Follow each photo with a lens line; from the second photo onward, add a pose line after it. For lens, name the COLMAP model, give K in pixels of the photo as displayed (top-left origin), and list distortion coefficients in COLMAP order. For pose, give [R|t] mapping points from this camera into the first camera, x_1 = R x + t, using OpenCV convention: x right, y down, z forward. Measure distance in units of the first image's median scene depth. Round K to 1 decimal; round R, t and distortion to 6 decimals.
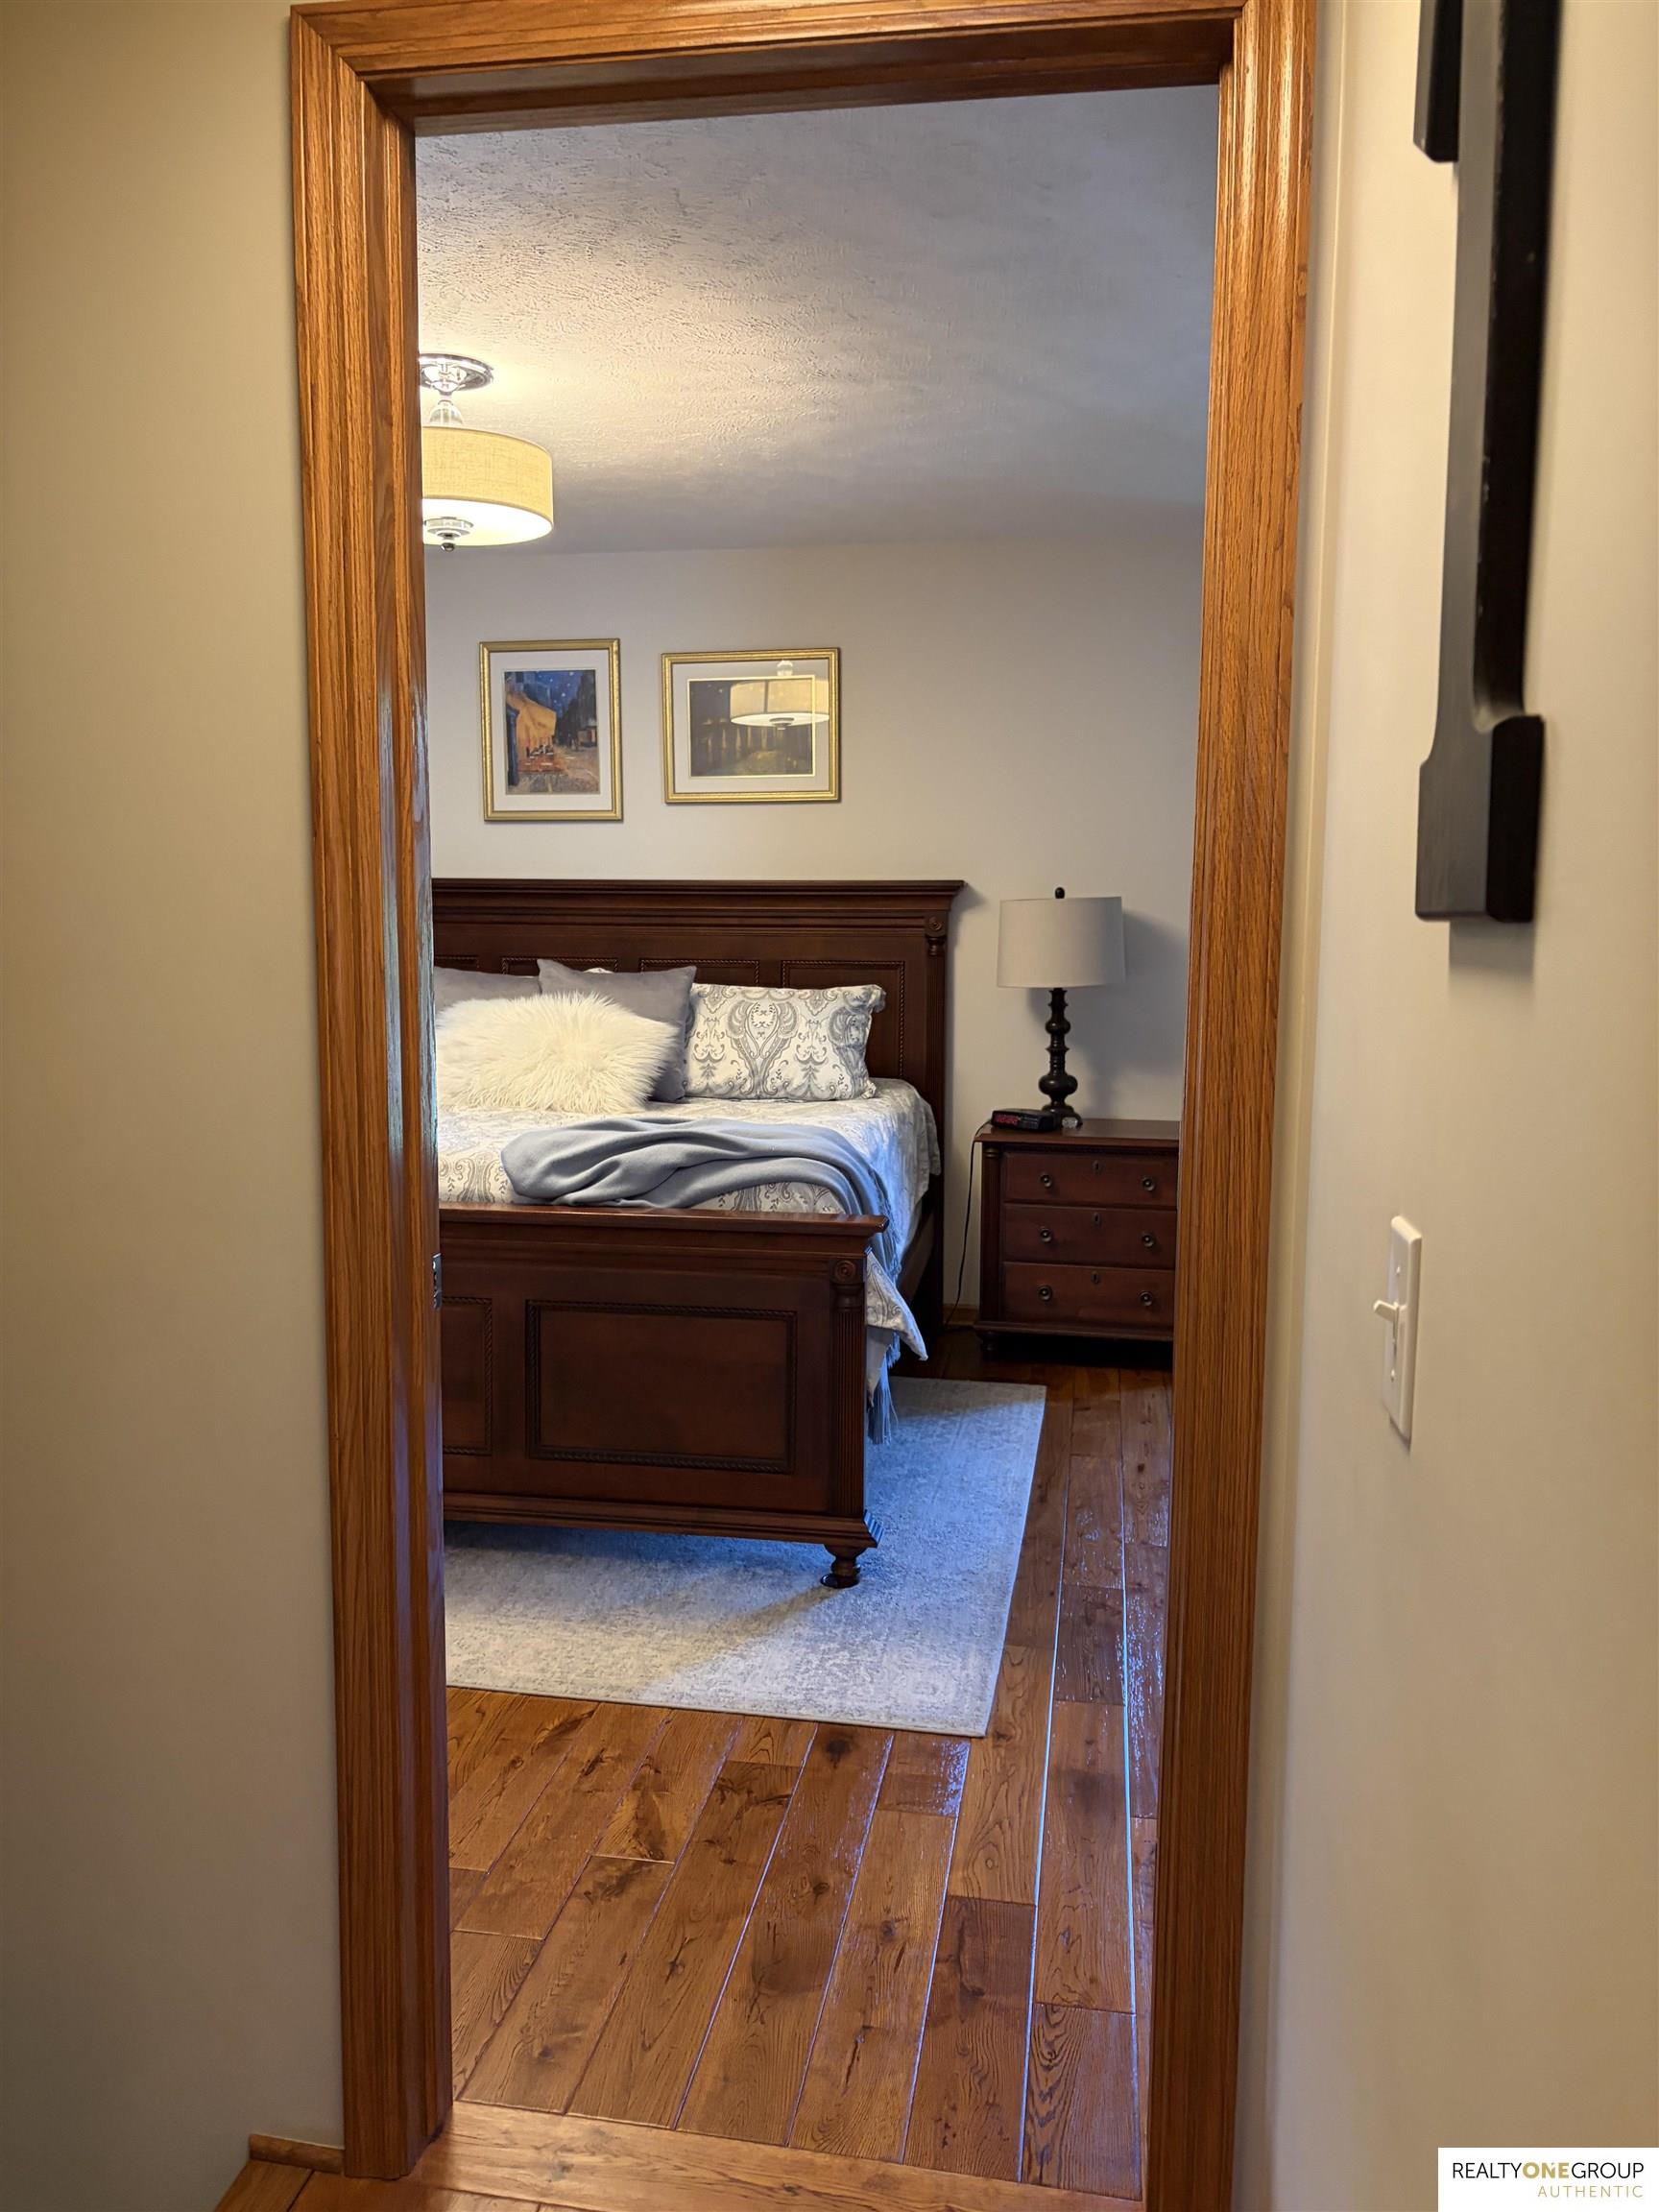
lens RADIAL K [[1672.8, 0, 836.1], [0, 1672.8, 1112.6], [0, 0, 1]] dist [0.026497, -0.012190]
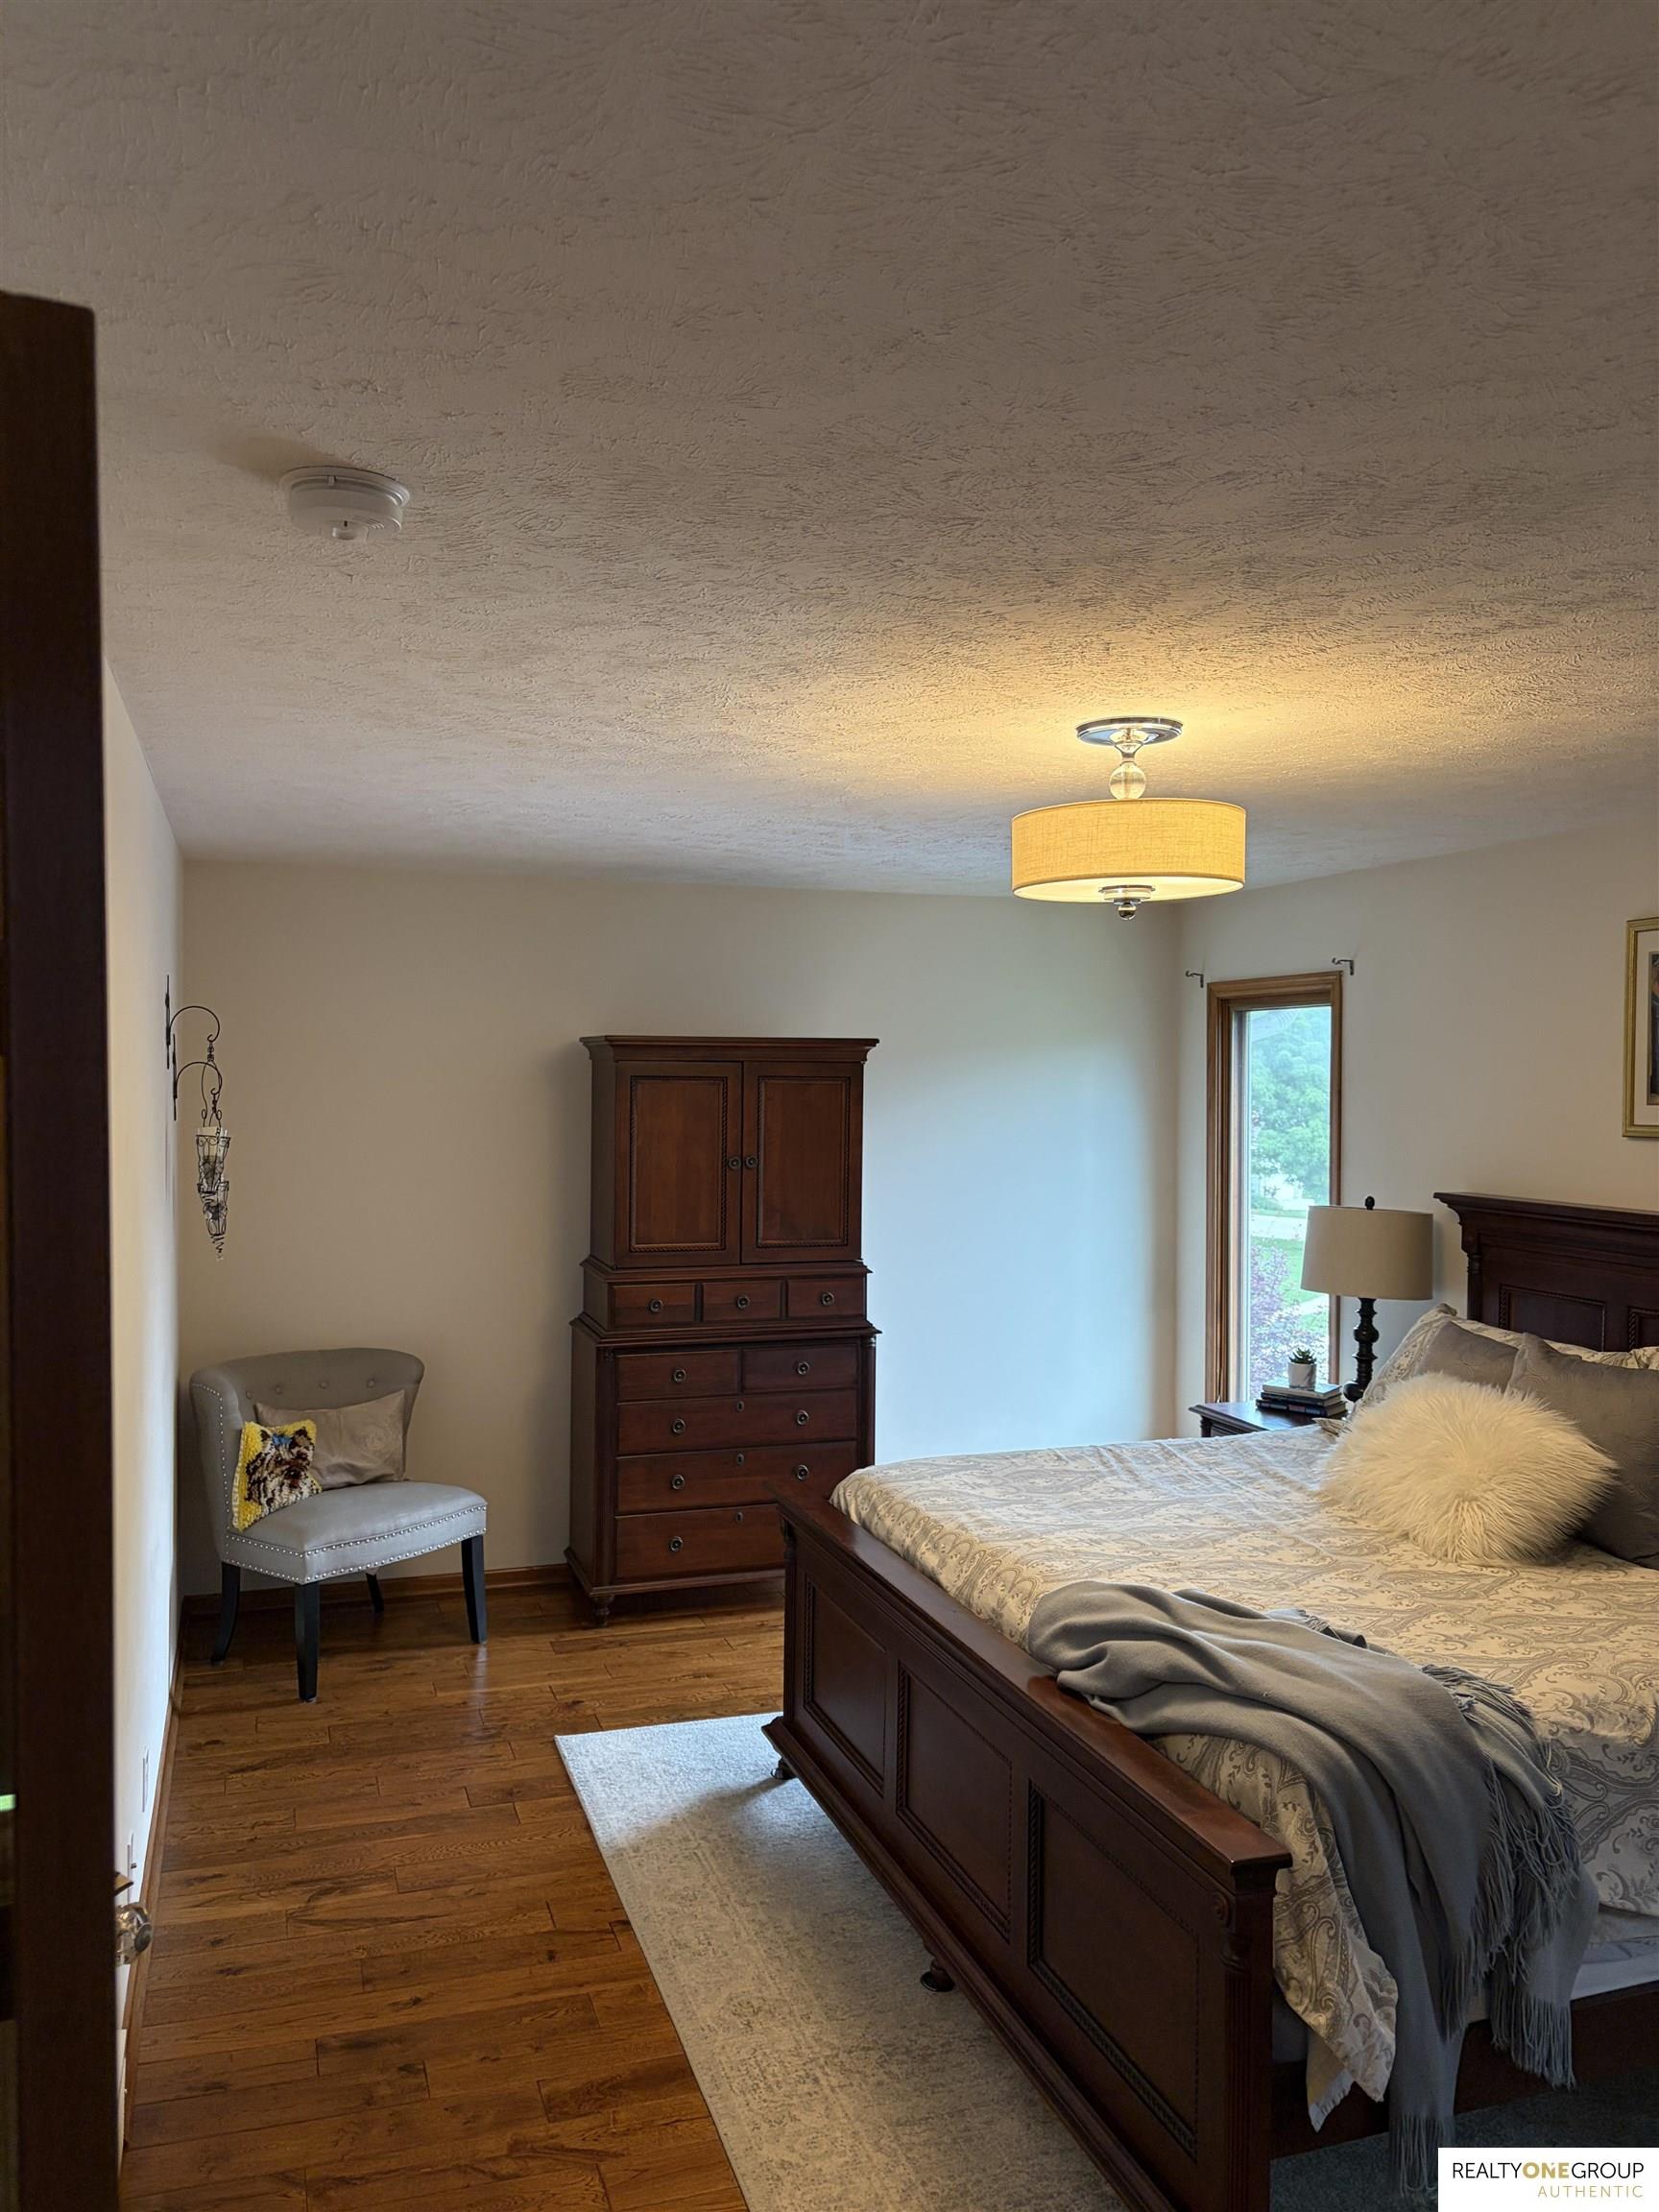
lens RADIAL K [[1672.8, 0, 833.7], [0, 1672.8, 1099.6], [0, 0, 1]] dist [0.026497, -0.012190]
pose [[0.477891, 0.014034, -0.878307, 0.522703], [-0.109104, 0.993078, -0.043496, -0.187419], [0.871617, 0.116613, 0.476114, 0.457057]]
